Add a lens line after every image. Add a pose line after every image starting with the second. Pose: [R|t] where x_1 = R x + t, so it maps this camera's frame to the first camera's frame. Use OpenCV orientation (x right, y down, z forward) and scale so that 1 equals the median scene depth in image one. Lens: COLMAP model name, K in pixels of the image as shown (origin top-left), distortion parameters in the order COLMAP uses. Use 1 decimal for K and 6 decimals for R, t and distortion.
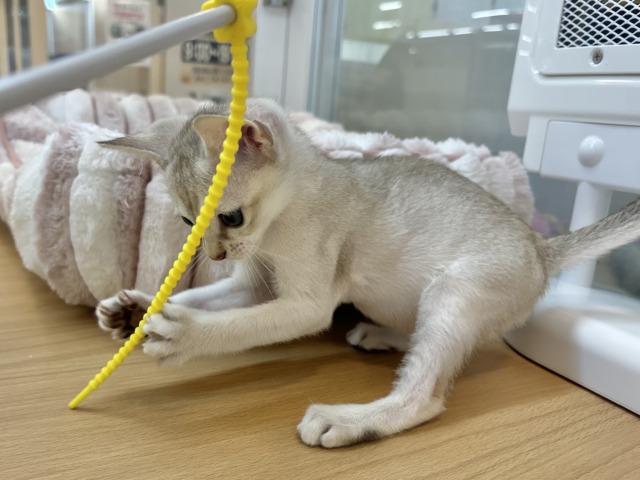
lens RADIAL K [[600.5, 0, 258.5], [0, 600.5, 271.4], [0, 0, 1]] dist [0.000099, 0.012451]
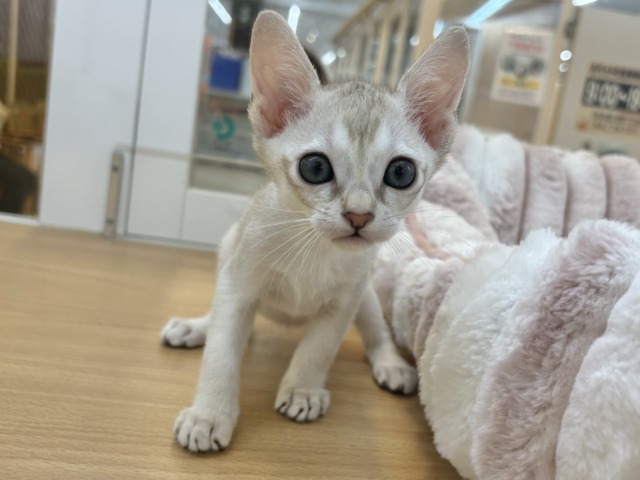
lens RADIAL K [[663.9, 0, 320.0], [0, 663.9, 240.0], [0, 0, 1]] dist [-0.068766, -0.002083]
pose [[0.901922, 0.160150, -0.401110, -0.300017], [-0.206943, 0.975406, -0.075879, -0.142025], [0.379093, 0.151444, 0.912882, 0.404779]]
